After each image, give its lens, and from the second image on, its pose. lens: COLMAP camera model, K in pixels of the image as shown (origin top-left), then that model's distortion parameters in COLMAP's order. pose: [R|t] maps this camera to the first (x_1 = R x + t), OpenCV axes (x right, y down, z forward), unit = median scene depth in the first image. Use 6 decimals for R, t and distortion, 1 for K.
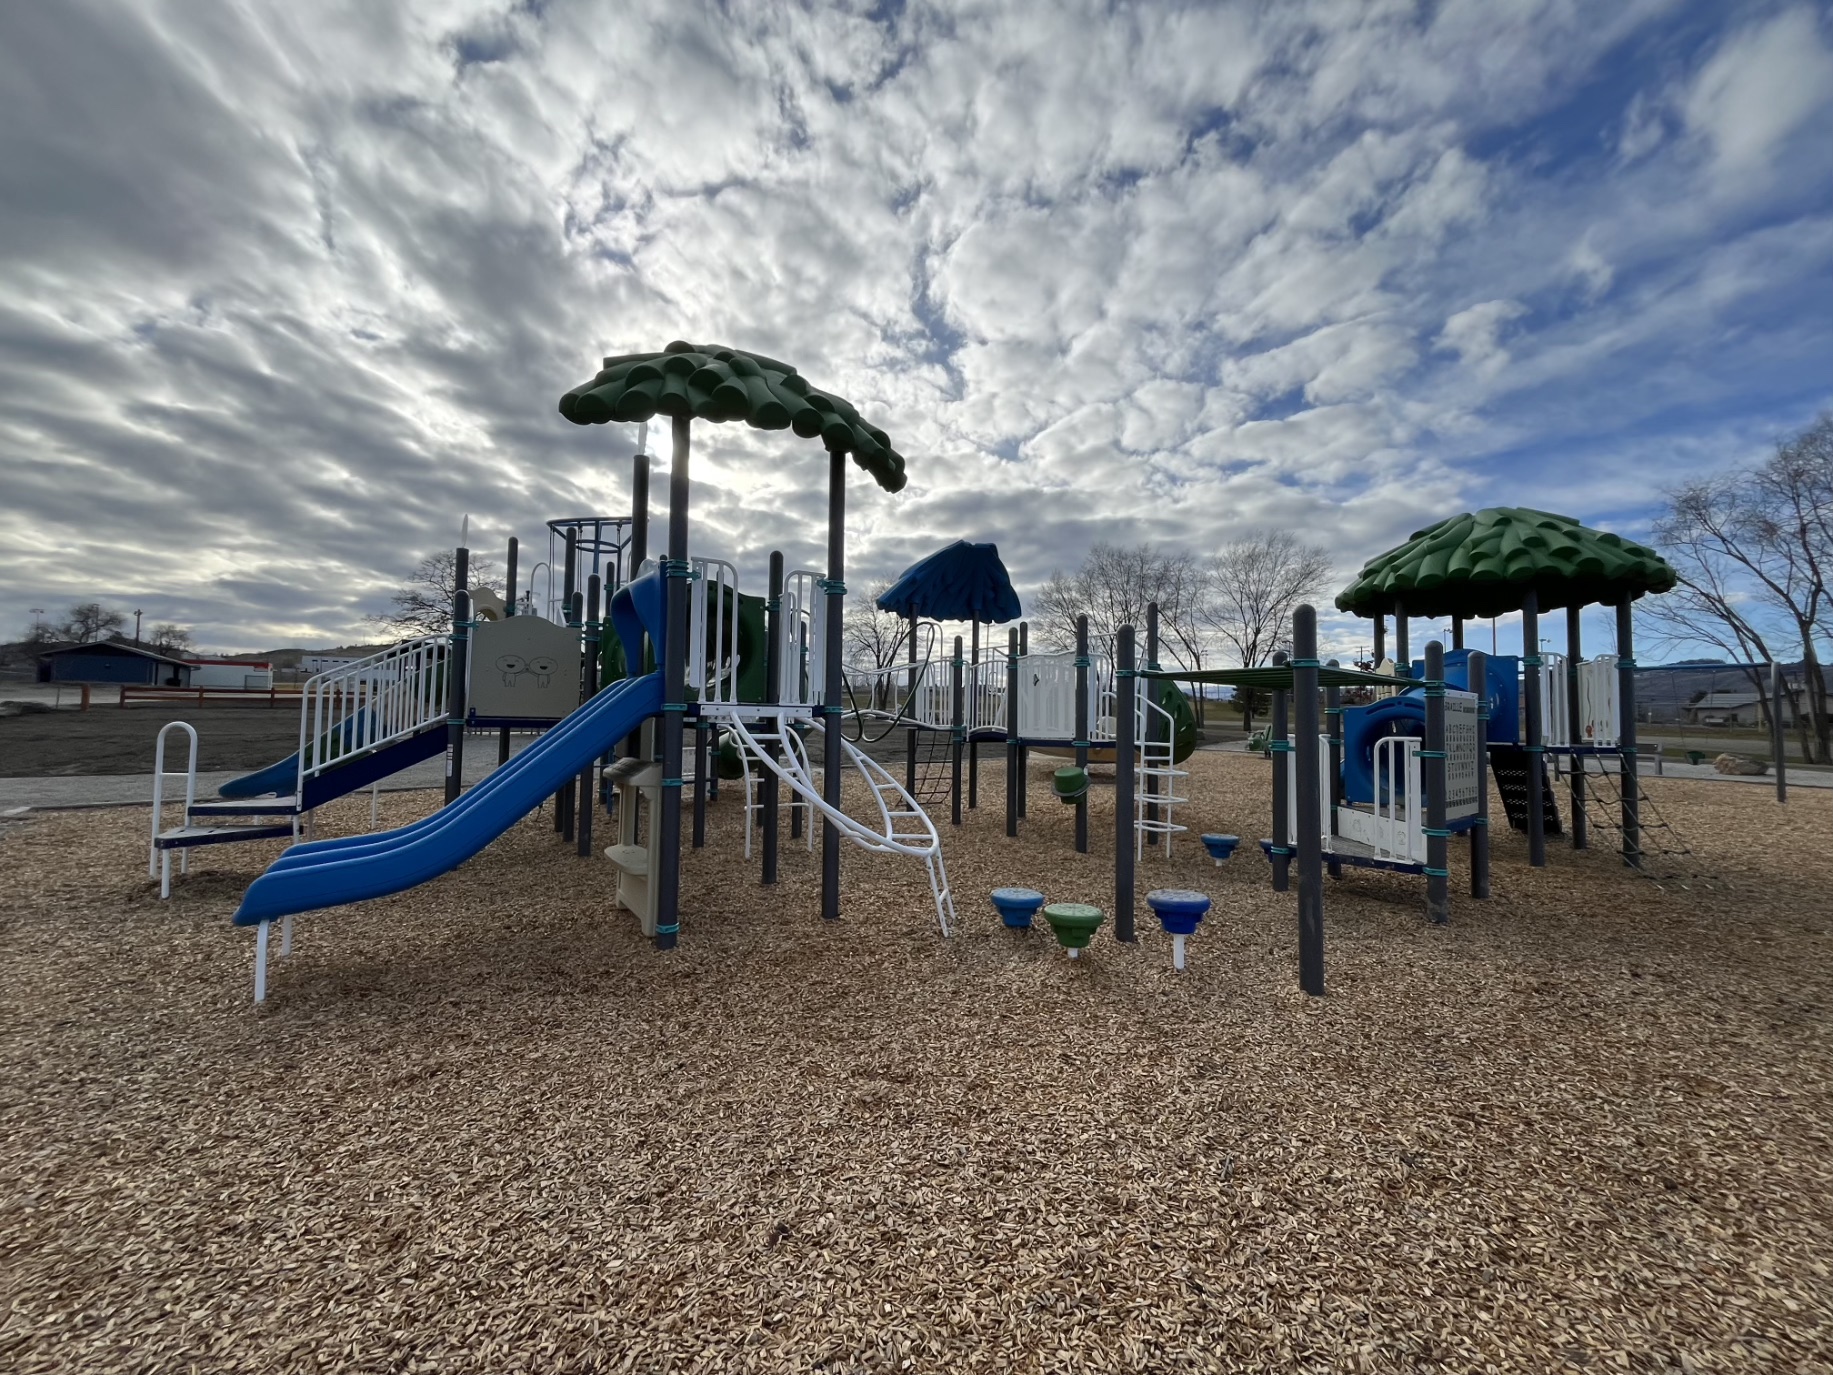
lens RADIAL K [[746.7, 0, 916.7], [0, 746.7, 675.5], [0, 0, 1]] dist [-0.001011, -0.001079]
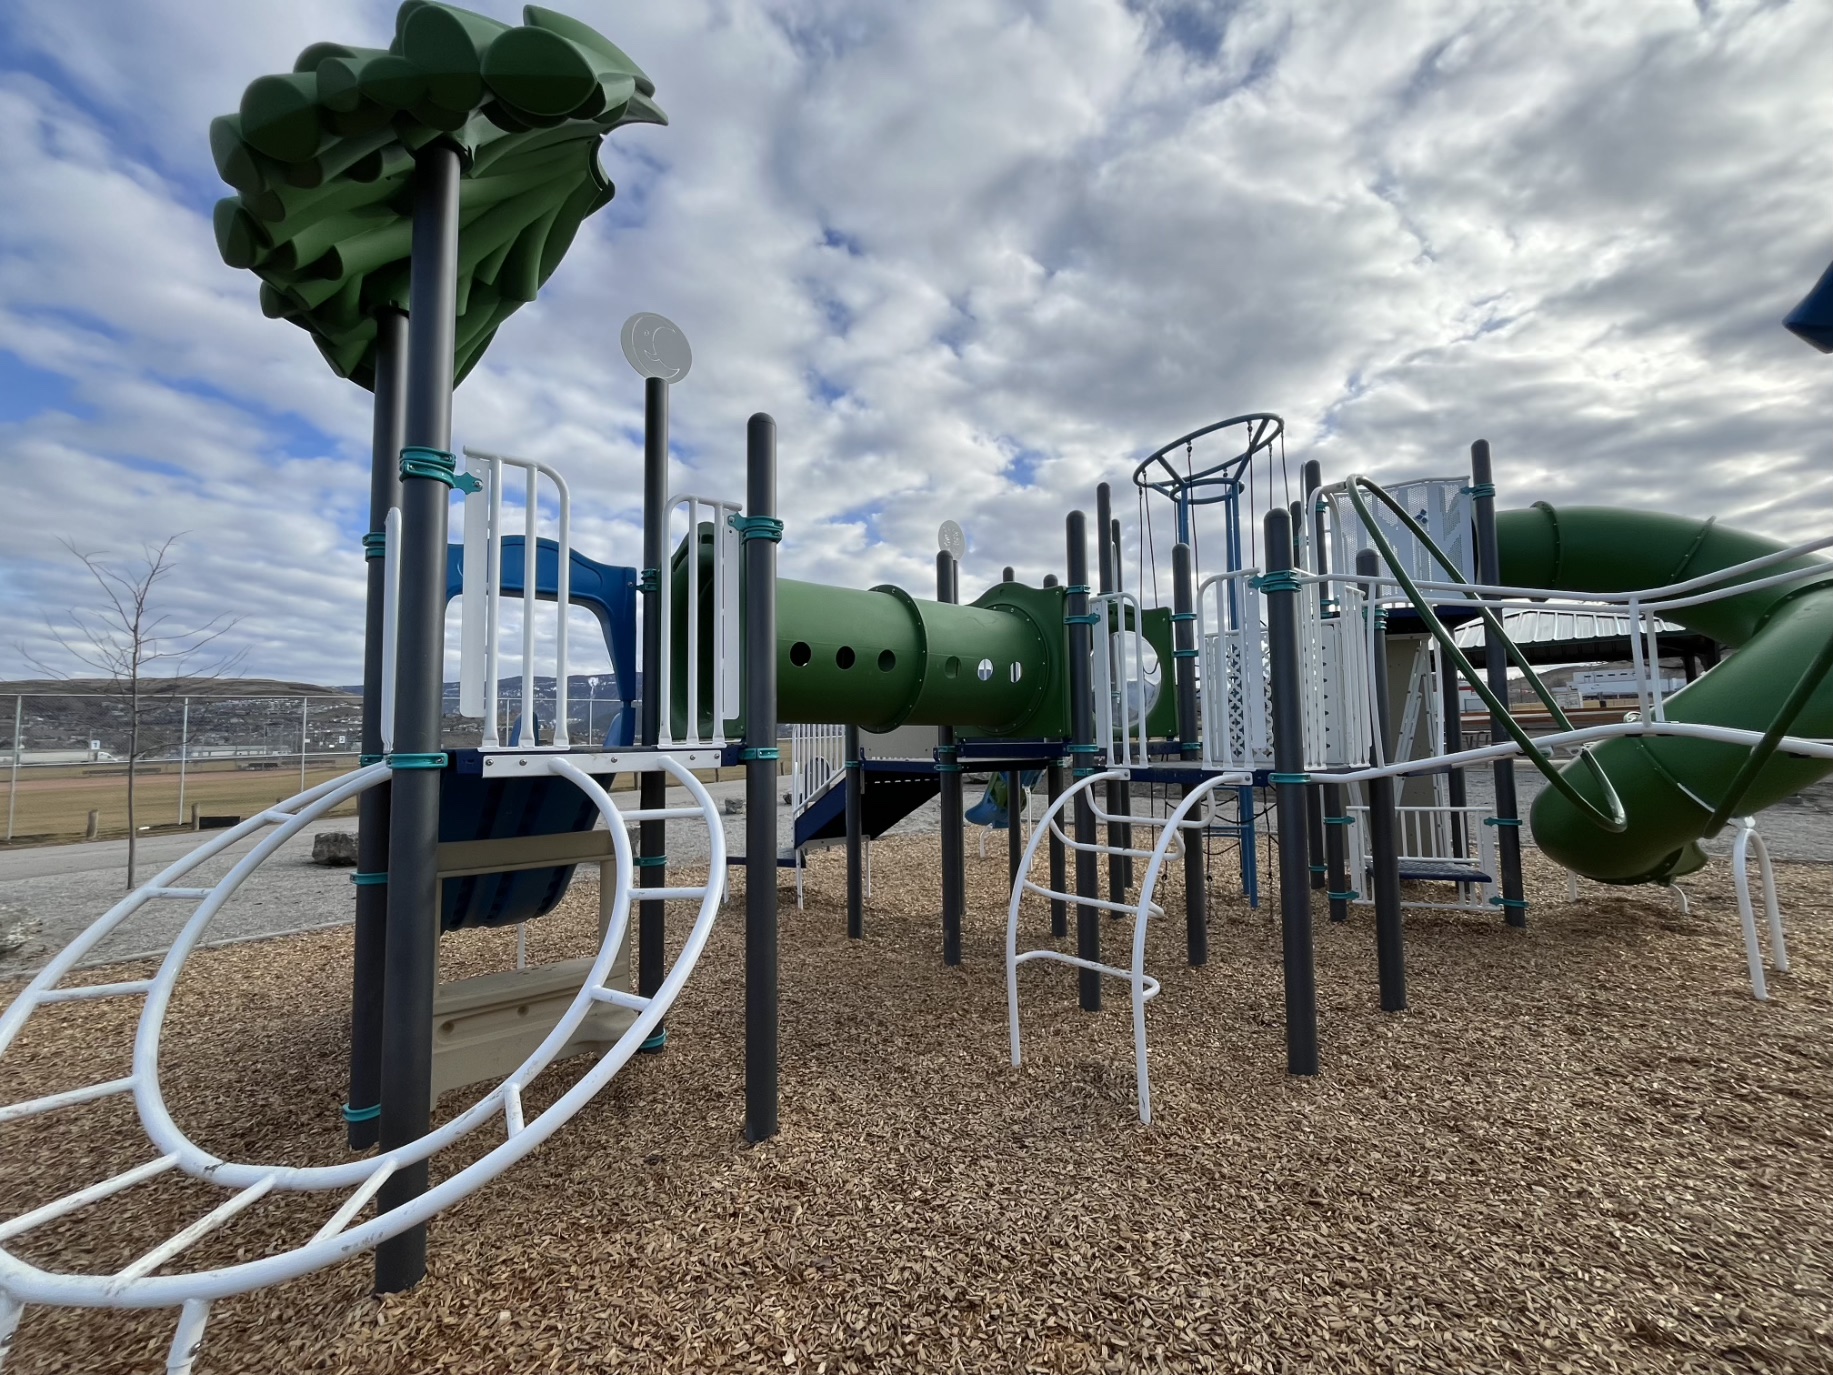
lens RADIAL K [[746.7, 0, 905.3], [0, 746.7, 685.1], [0, 0, 1]] dist [-0.001011, -0.001079]
pose [[0.129779, -0.091324, -0.987328, 0.048863], [0.078702, 0.993557, -0.081555, 0.008563], [0.988415, -0.067120, 0.136130, 0.178648]]
